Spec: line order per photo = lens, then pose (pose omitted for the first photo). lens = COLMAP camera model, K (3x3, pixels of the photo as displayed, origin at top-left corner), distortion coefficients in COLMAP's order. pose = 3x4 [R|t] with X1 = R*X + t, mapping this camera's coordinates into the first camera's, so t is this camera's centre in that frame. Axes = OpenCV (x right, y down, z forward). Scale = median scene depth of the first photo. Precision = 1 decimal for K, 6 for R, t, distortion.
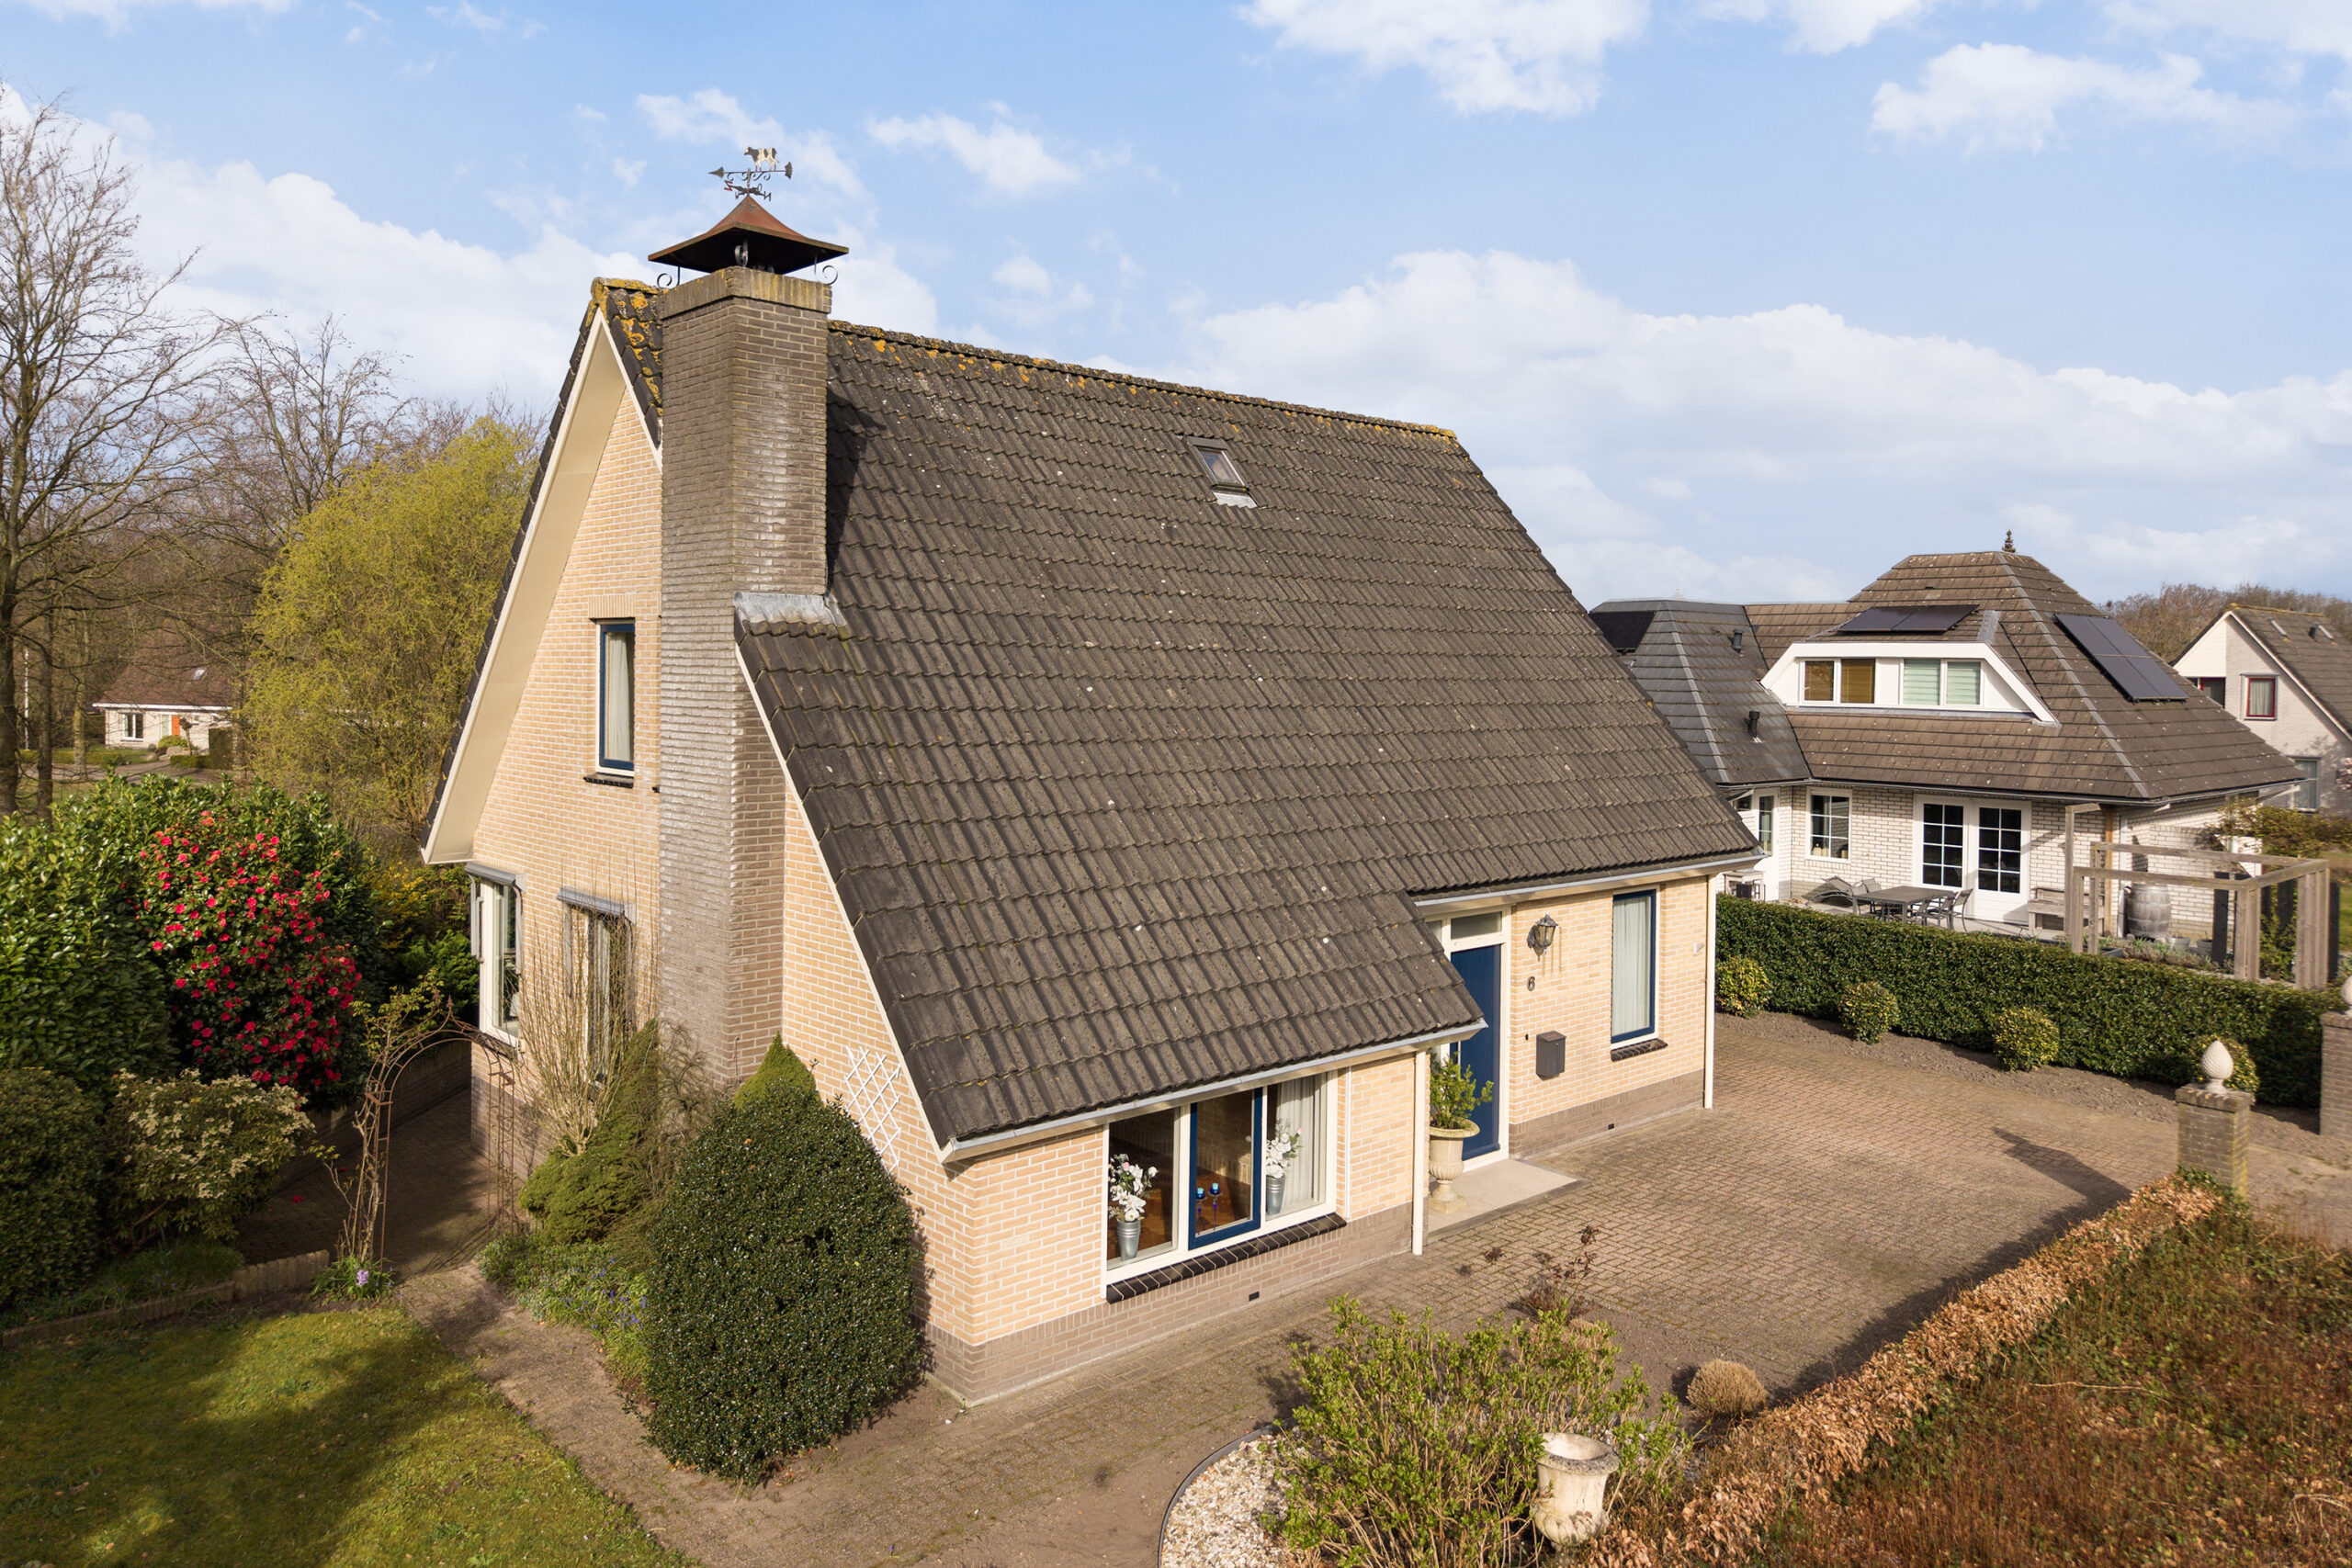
lens RADIAL K [[1574.2, 0, 1176.4], [0, 1574.2, 674.4], [0, 0, 1]] dist [0.043699, -0.001010]
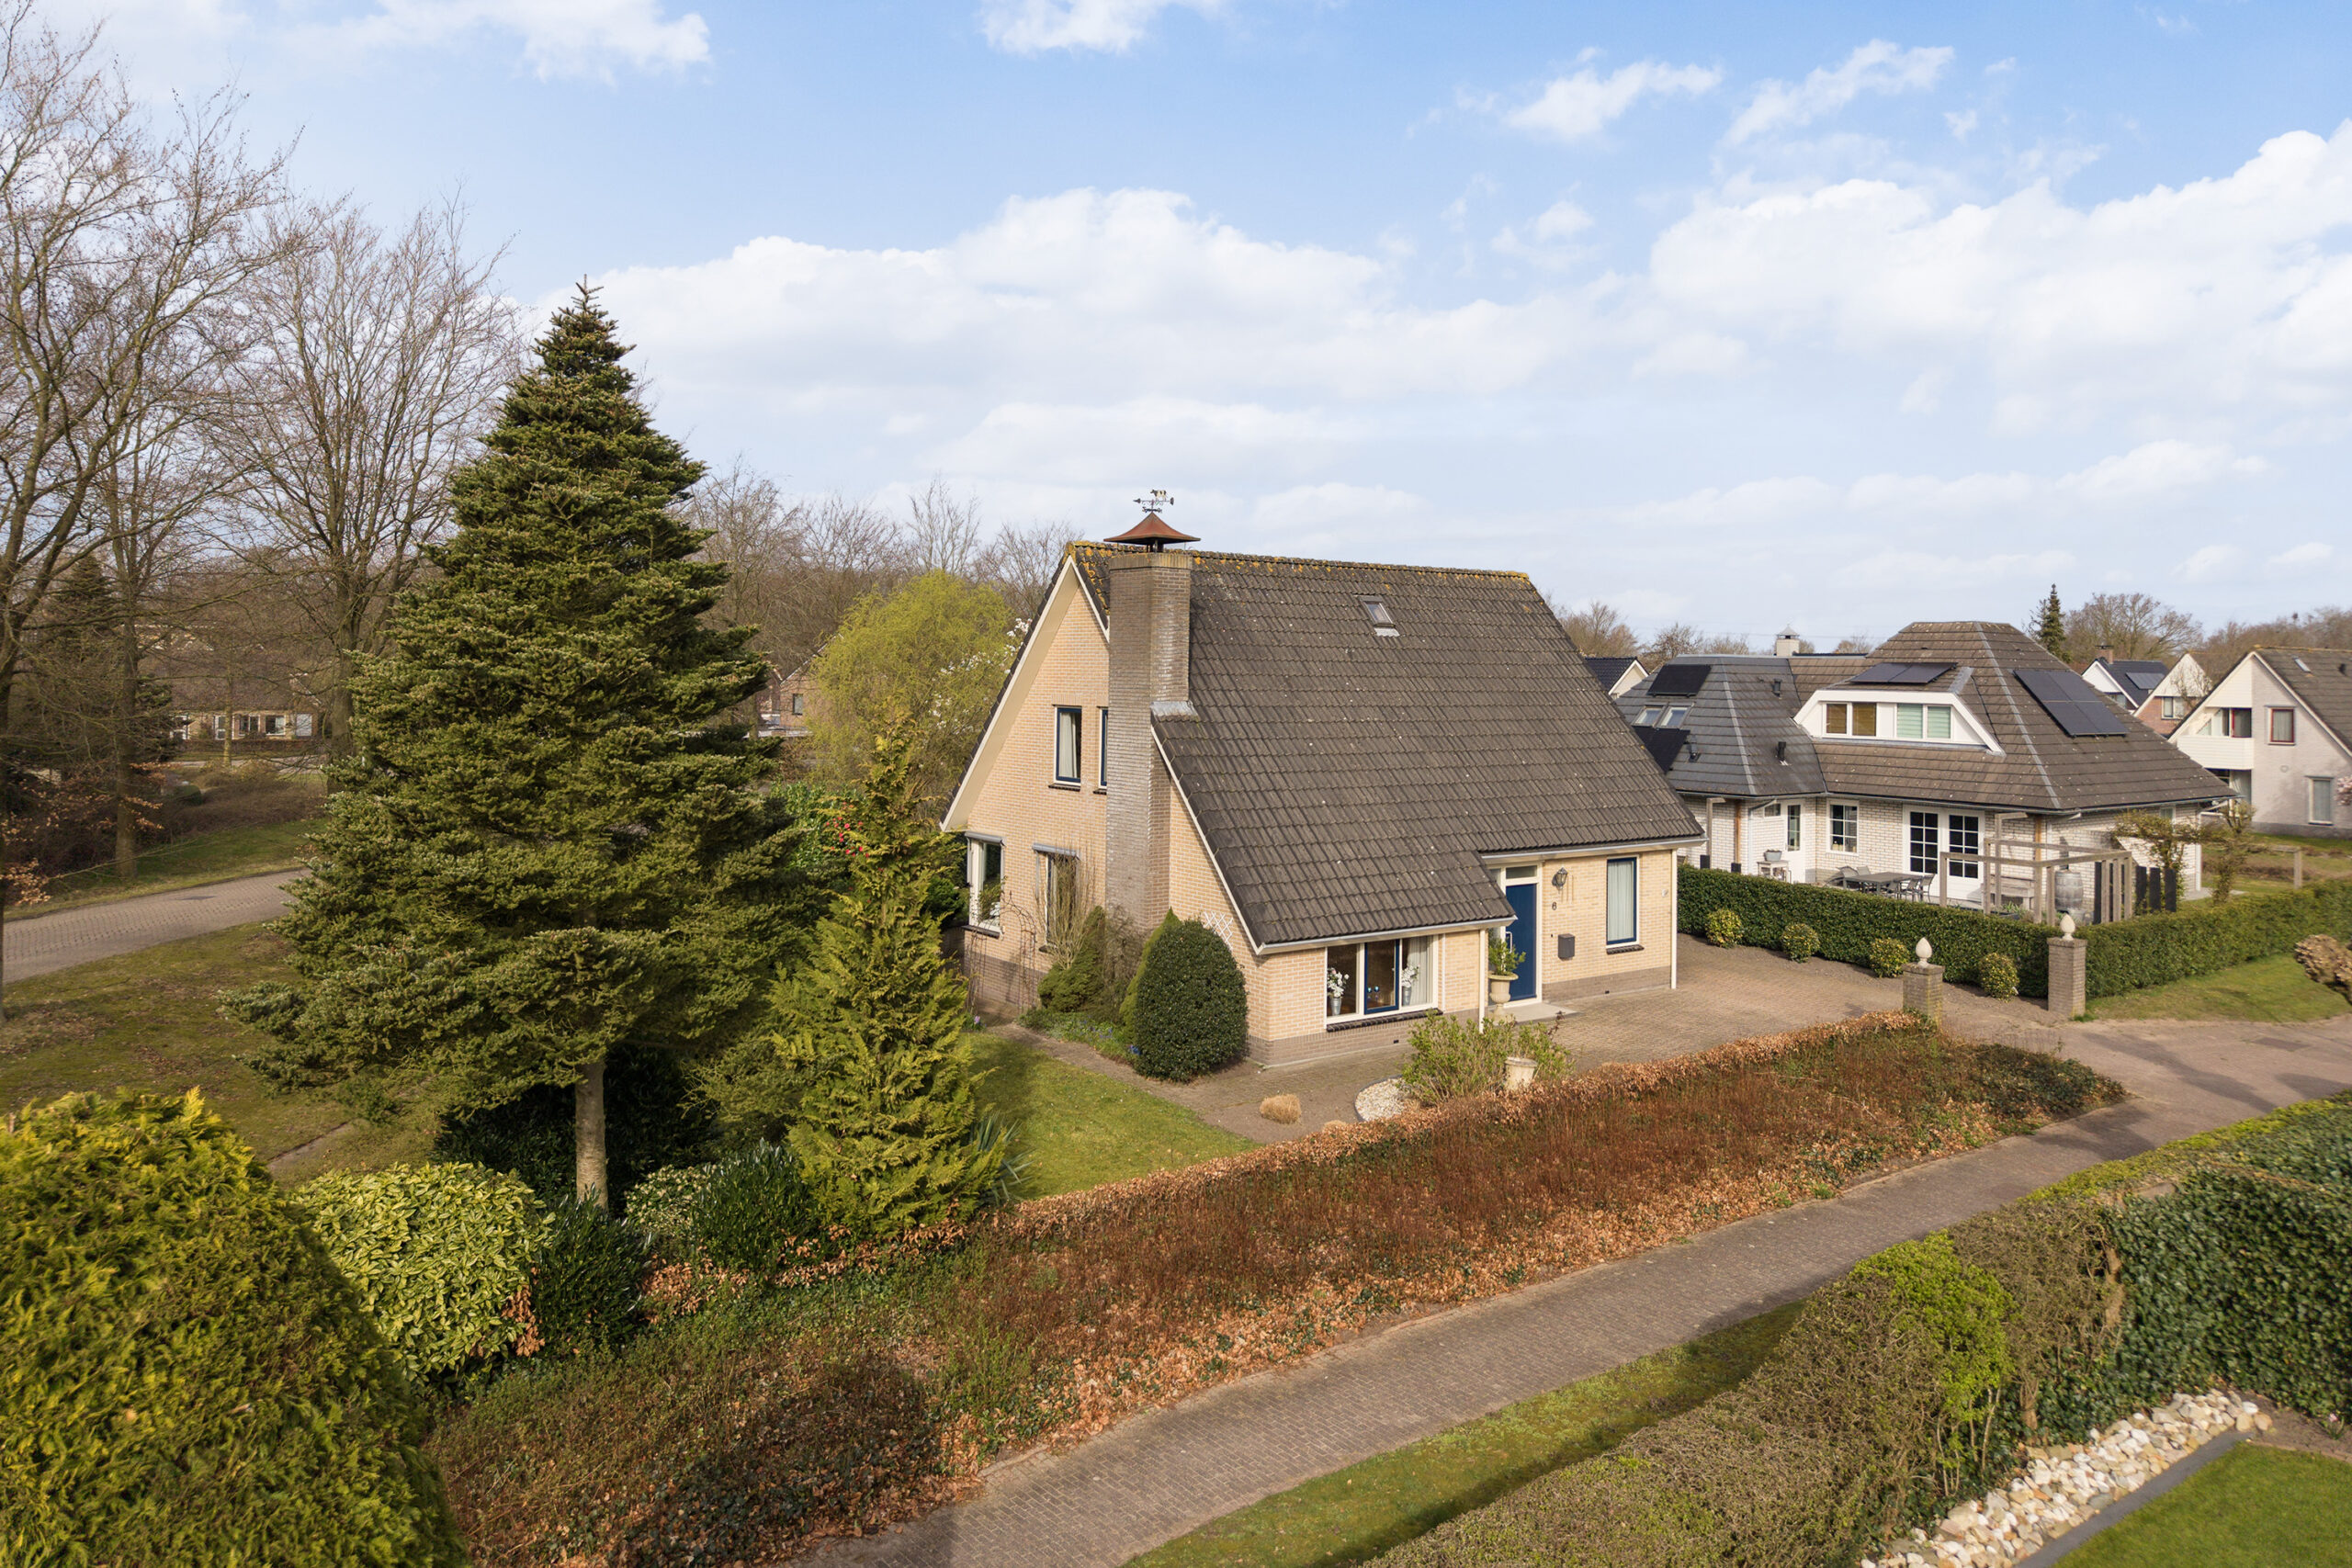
lens RADIAL K [[1566.4, 0, 1127.0], [0, 1566.4, 579.1], [0, 0, 1]] dist [0.000379, -0.000004]
pose [[0.990422, -0.006462, -0.137924, -0.009517], [-0.002172, 0.998052, -0.062356, -0.060422], [0.138058, 0.062058, 0.988478, -0.803486]]
